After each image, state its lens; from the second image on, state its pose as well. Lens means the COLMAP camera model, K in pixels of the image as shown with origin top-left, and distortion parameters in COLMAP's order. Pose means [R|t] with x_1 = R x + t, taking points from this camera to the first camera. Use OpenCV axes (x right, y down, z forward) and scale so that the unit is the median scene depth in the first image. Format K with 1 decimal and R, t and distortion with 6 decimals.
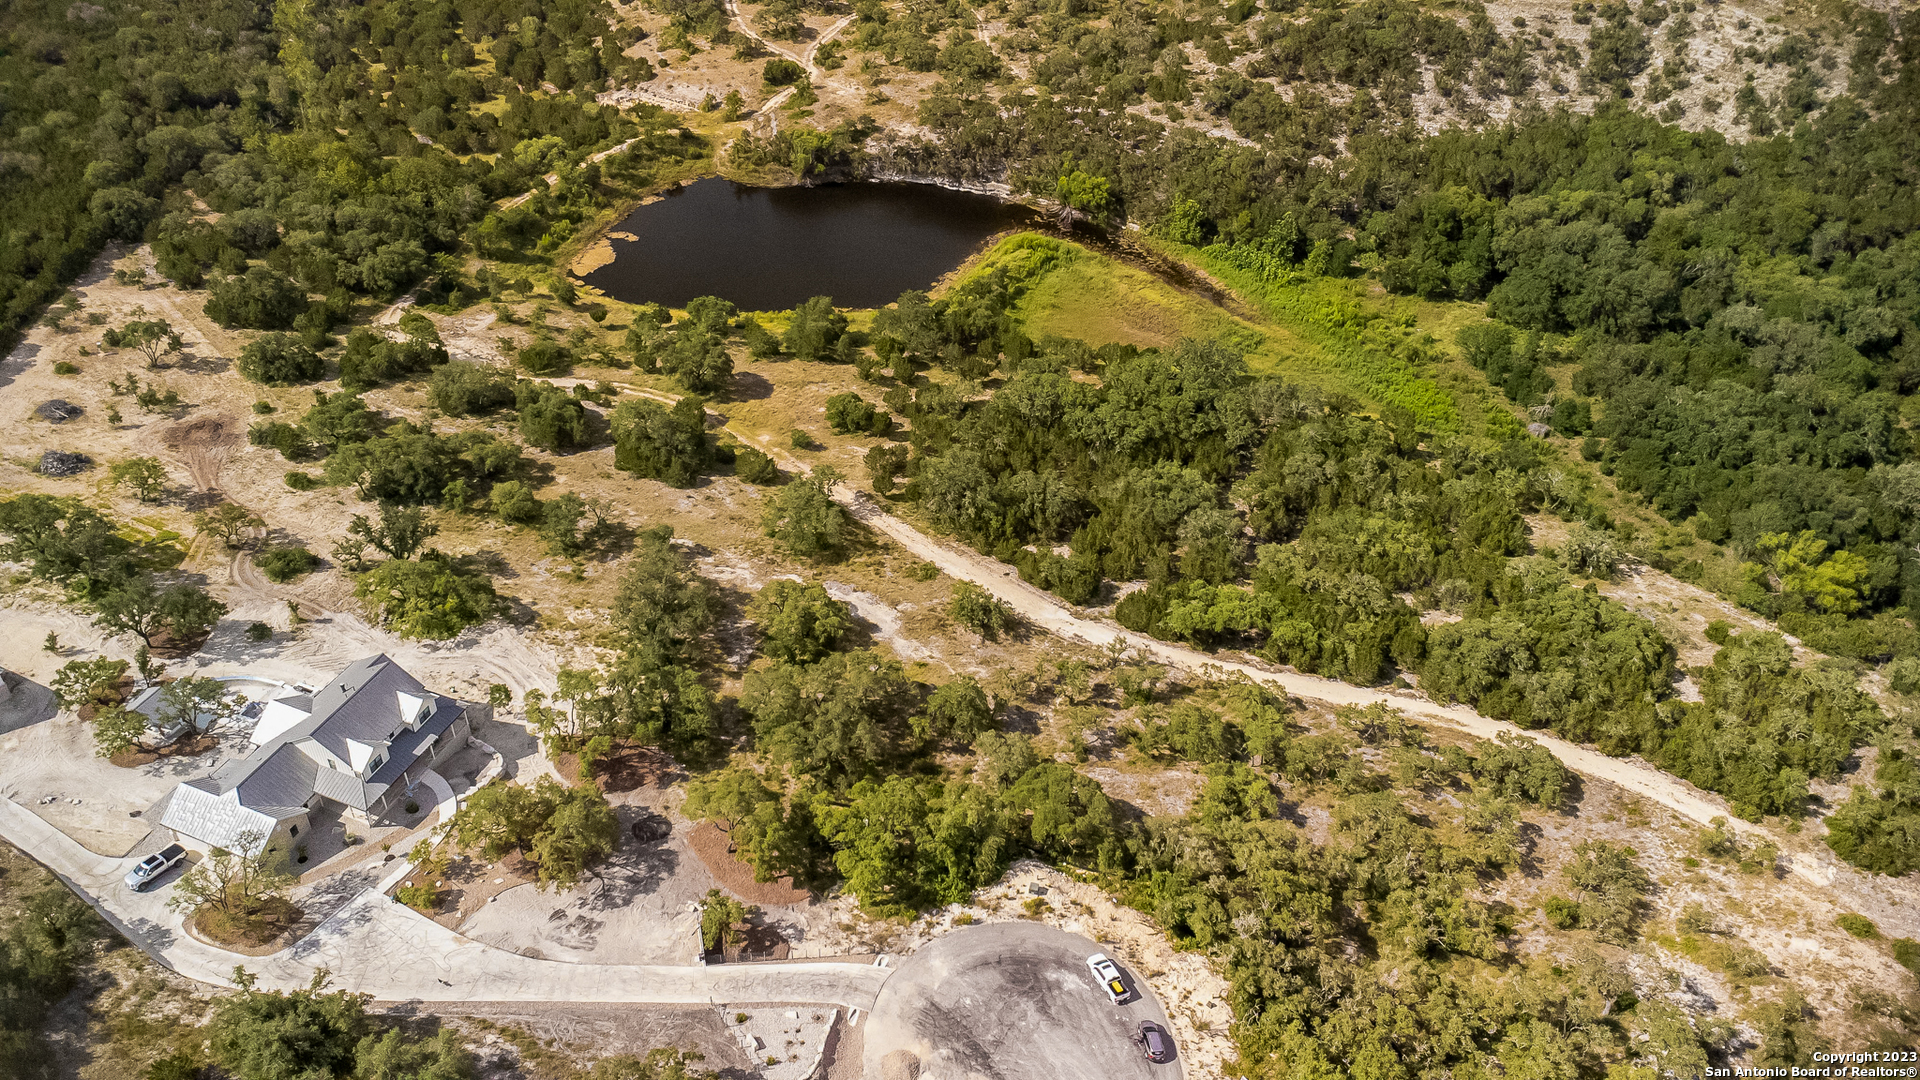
lens RADIAL K [[1385.5, 0, 943.5], [0, 1385.5, 518.5], [0, 0, 1]] dist [0.040864, -0.056943]
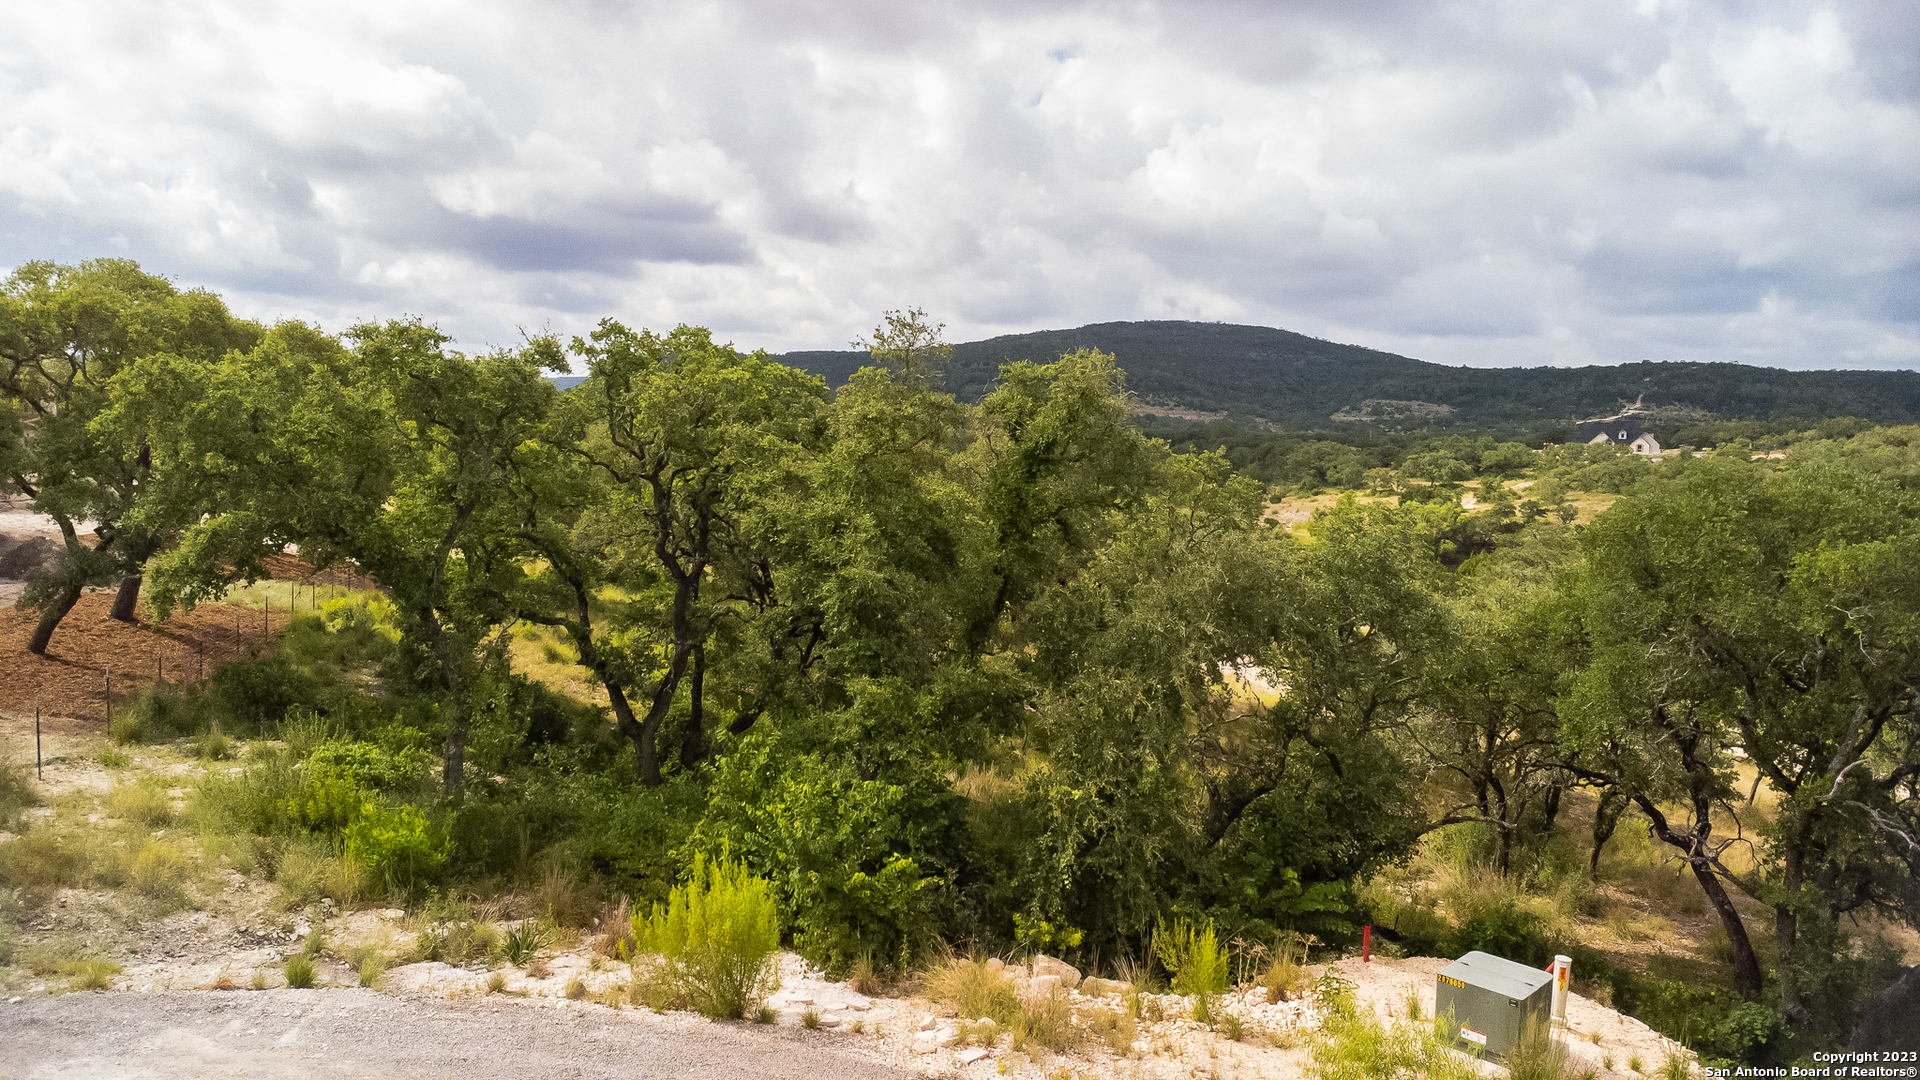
lens RADIAL K [[1385.5, 0, 941.0], [0, 1385.5, 539.8], [0, 0, 1]] dist [0.040864, -0.056943]
pose [[0.866863, 0.043477, -0.496648, 0.039049], [-0.301836, 0.838634, -0.453418, 0.145737], [0.396793, 0.542957, 0.740104, 0.436557]]
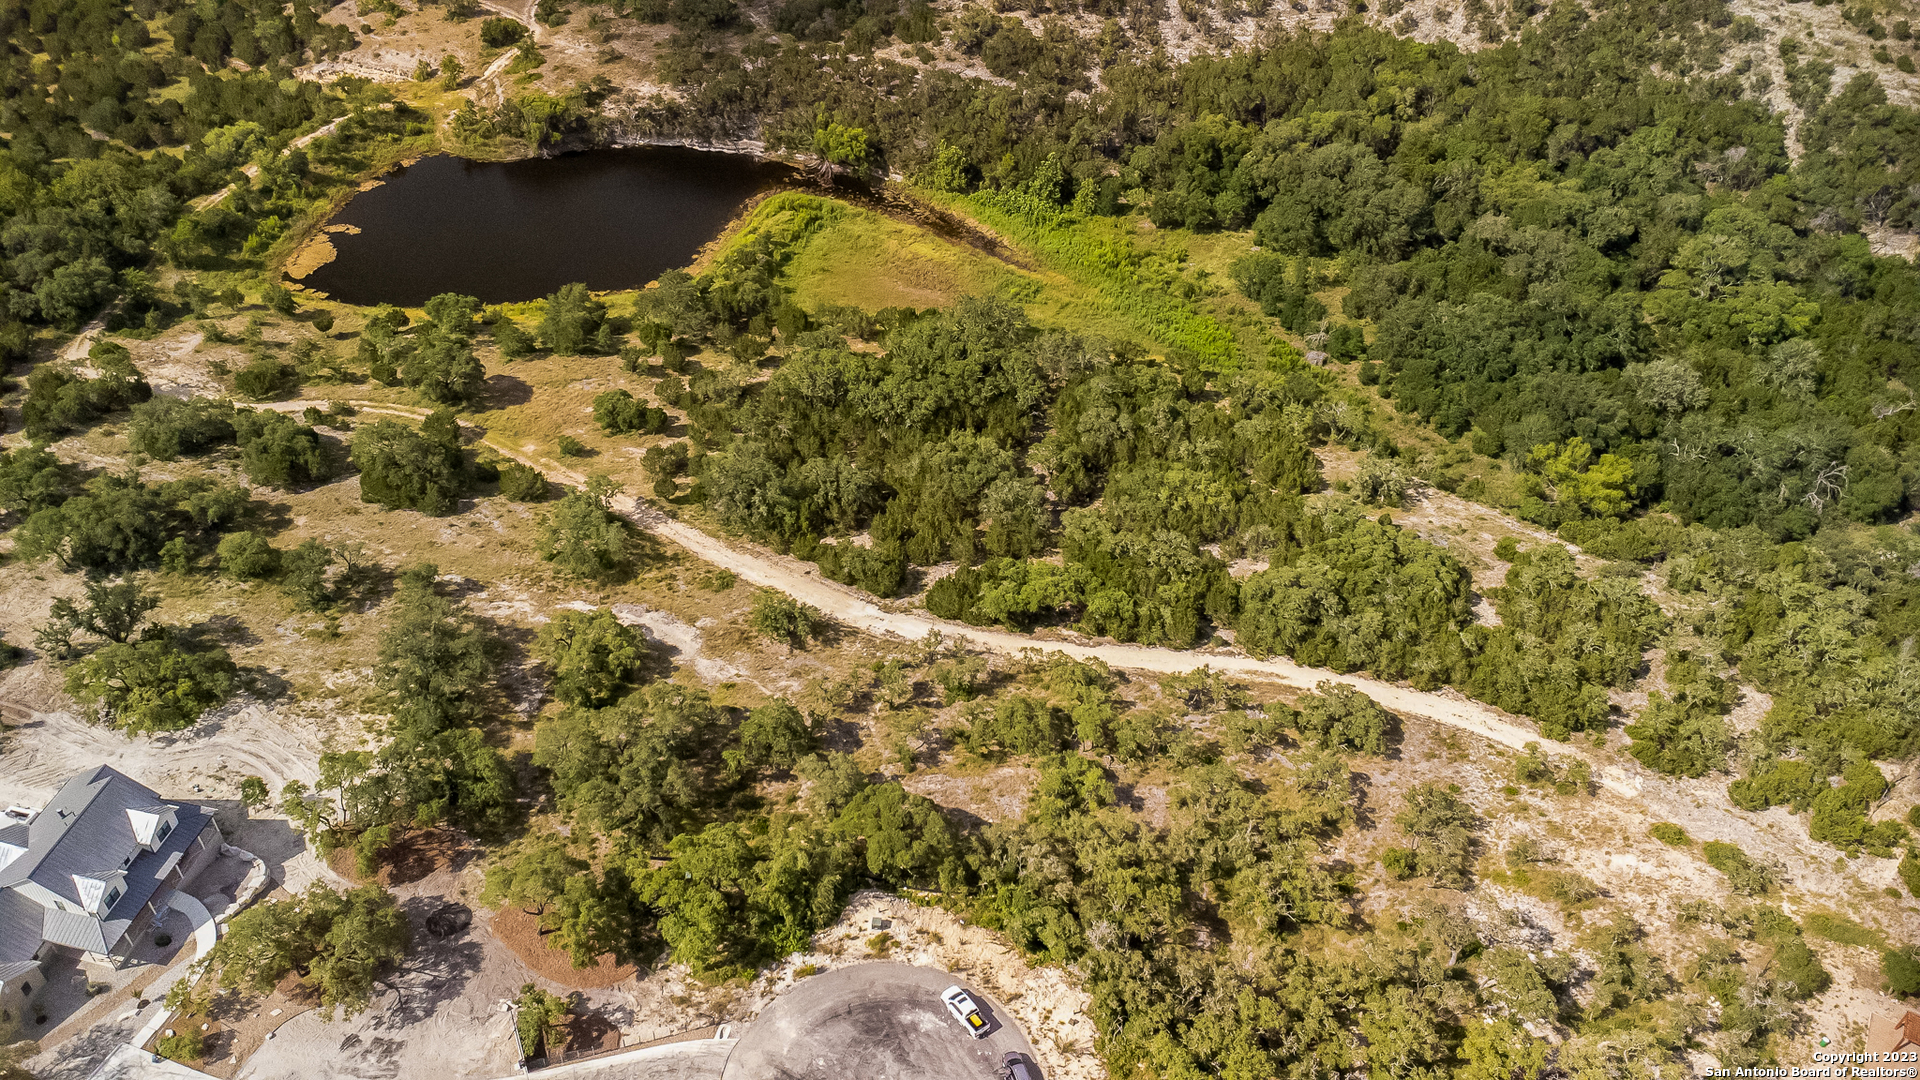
lens RADIAL K [[1385.5, 0, 939.2], [0, 1385.5, 516.2], [0, 0, 1]] dist [0.040864, -0.056943]
pose [[0.983299, -0.109655, 0.145251, -0.000025], [0.102782, 0.993236, 0.054026, -0.027012], [-0.150193, -0.038195, 0.987919, 0.035465]]
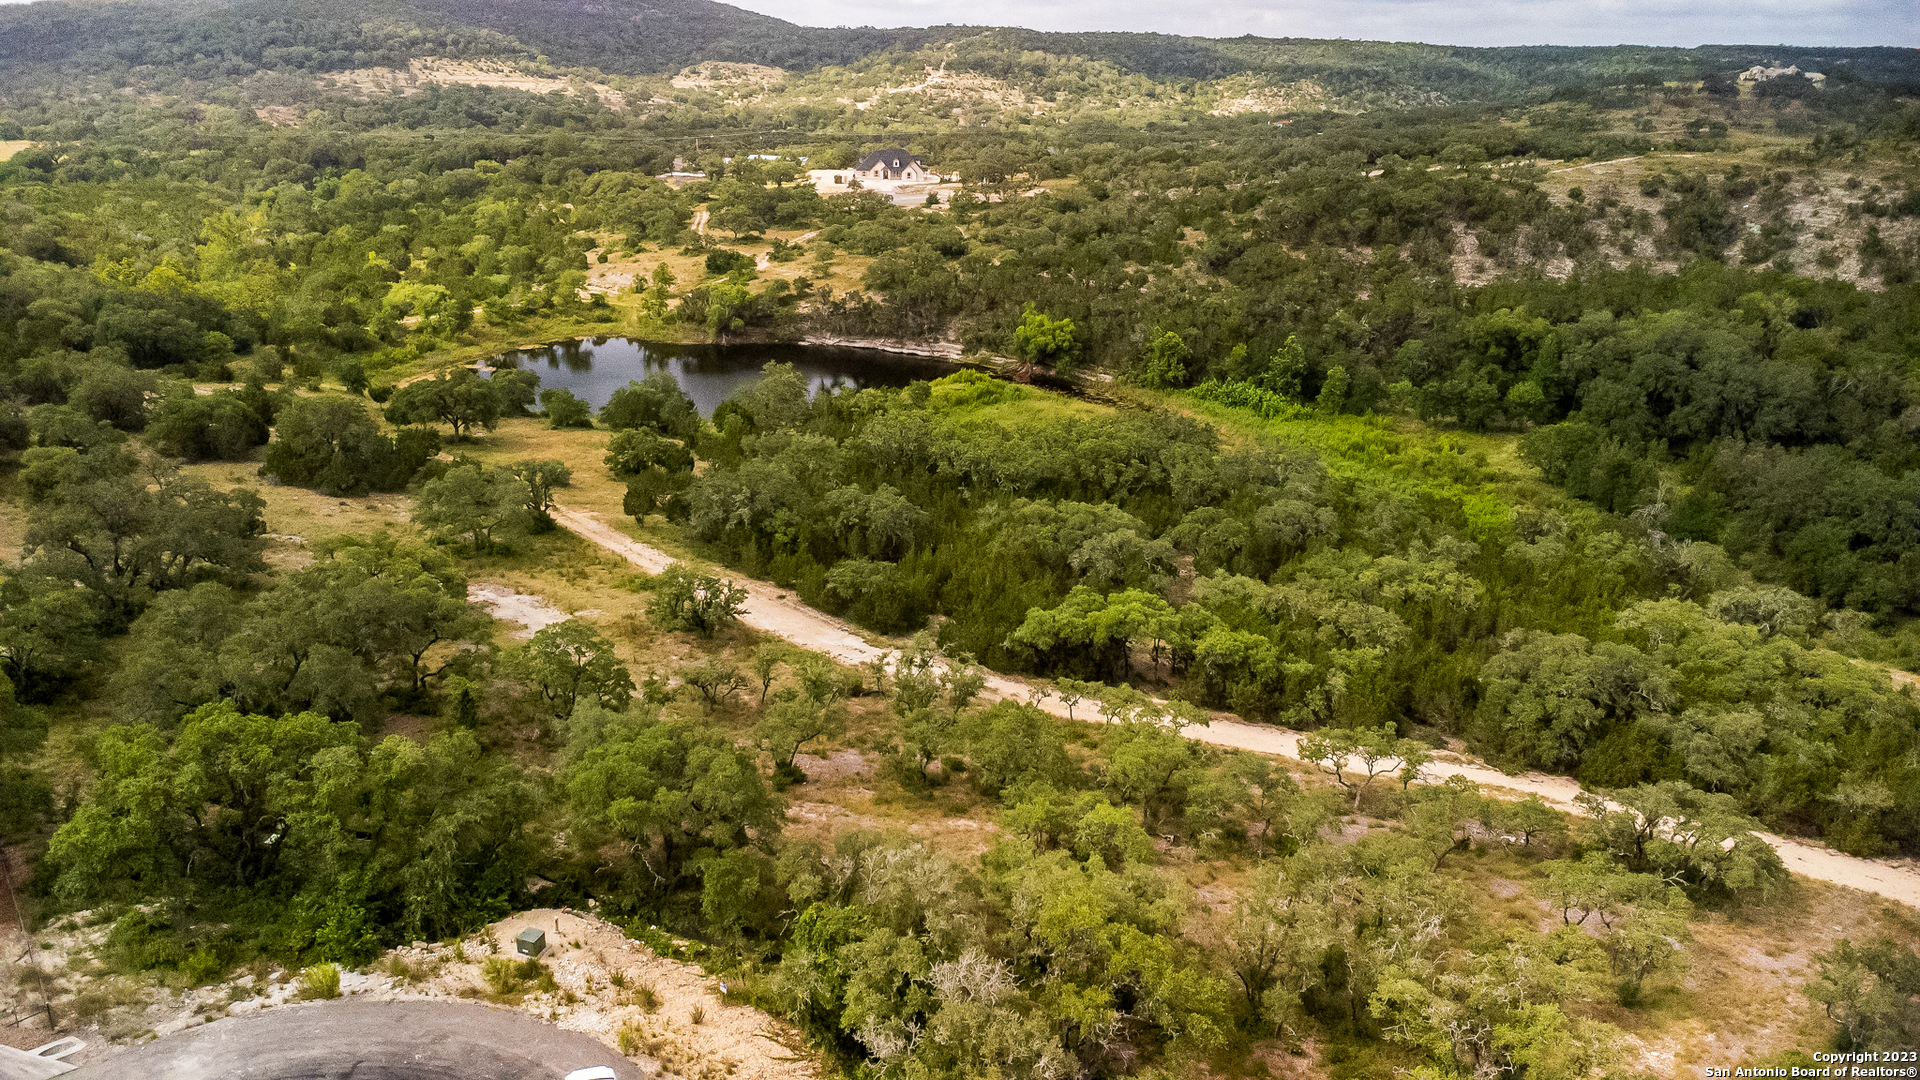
lens RADIAL K [[1385.5, 0, 940.8], [0, 1385.5, 518.9], [0, 0, 1]] dist [0.040864, -0.056943]
pose [[0.997202, 0.026829, -0.069774, 0.106795], [-0.047556, 0.947826, -0.315220, 0.133776], [0.057677, 0.317656, 0.946450, 0.275746]]
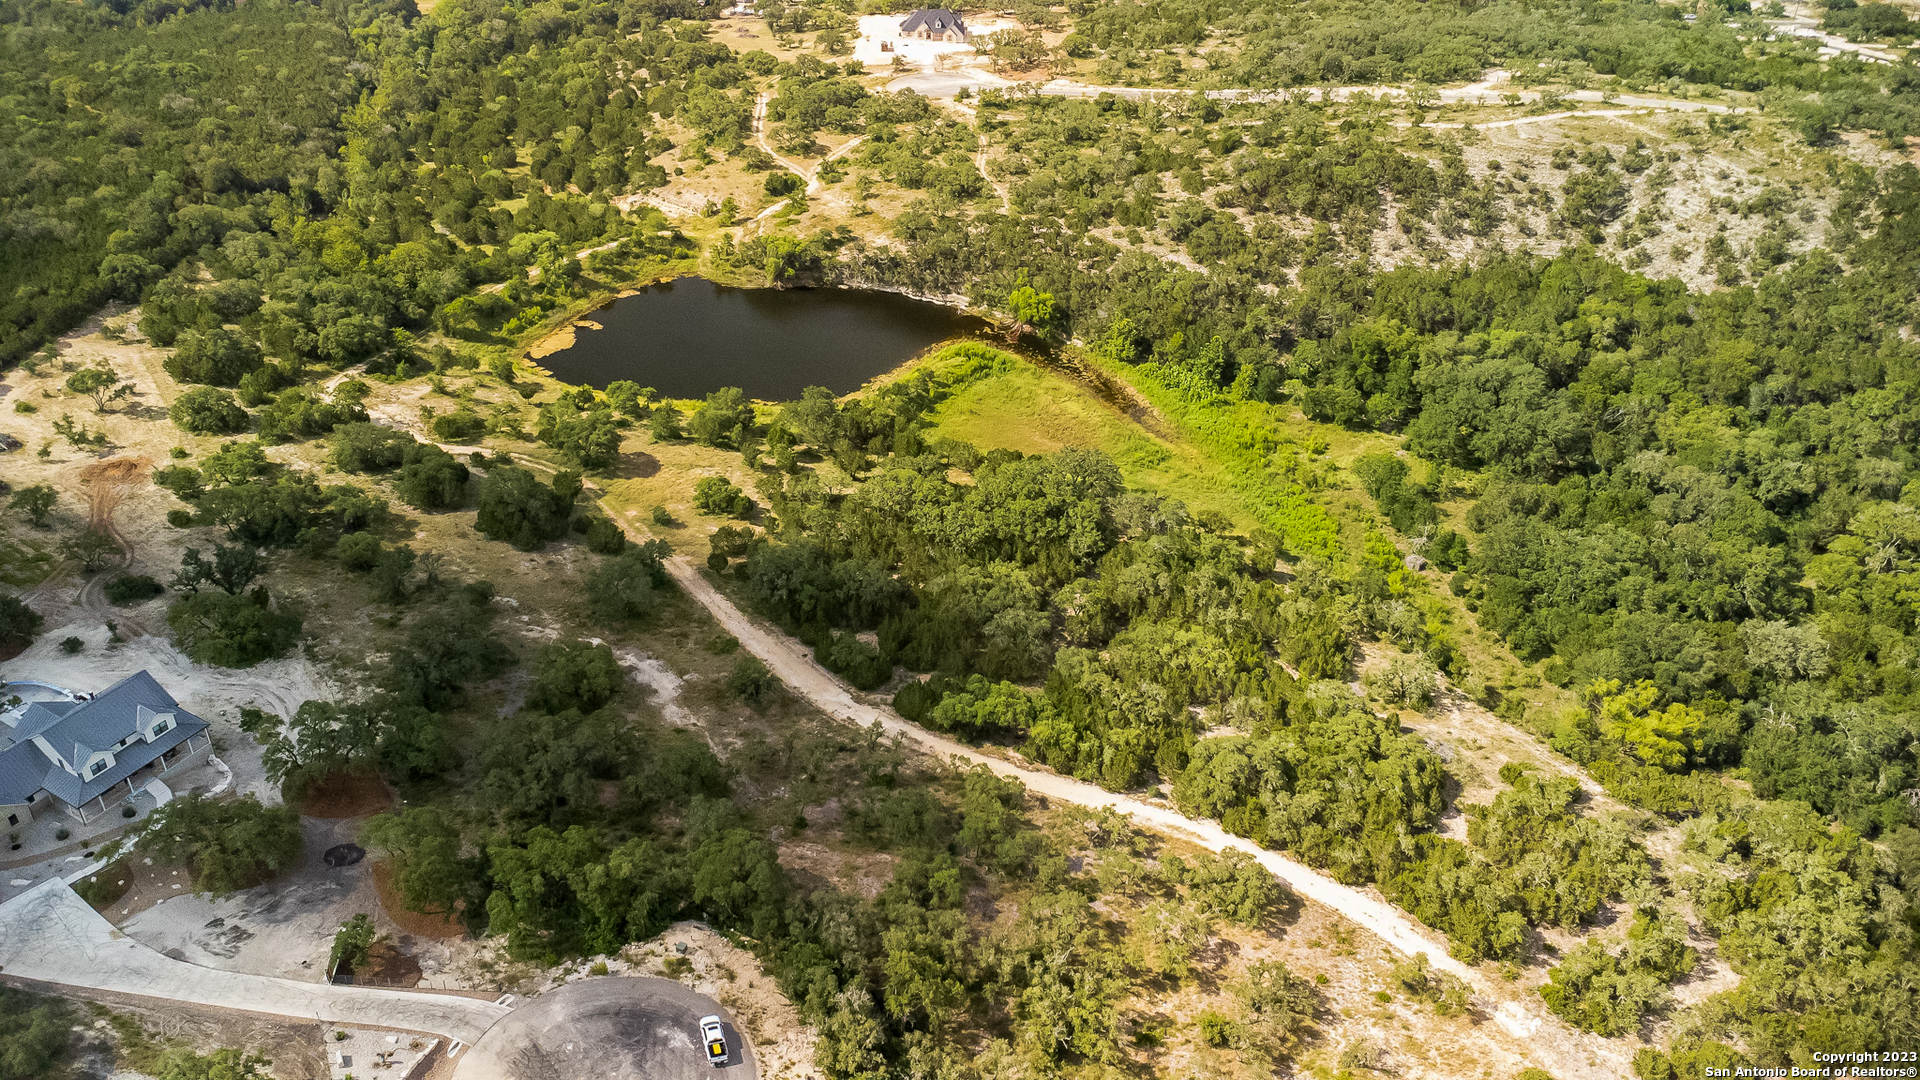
lens RADIAL K [[1385.5, 0, 940.8], [0, 1385.5, 521.4], [0, 0, 1]] dist [0.040864, -0.056943]
pose [[0.991513, 0.069049, -0.110153, 0.168969], [-0.078302, 0.993551, -0.082006, 0.012299], [0.103780, 0.089936, 0.990526, -0.007961]]
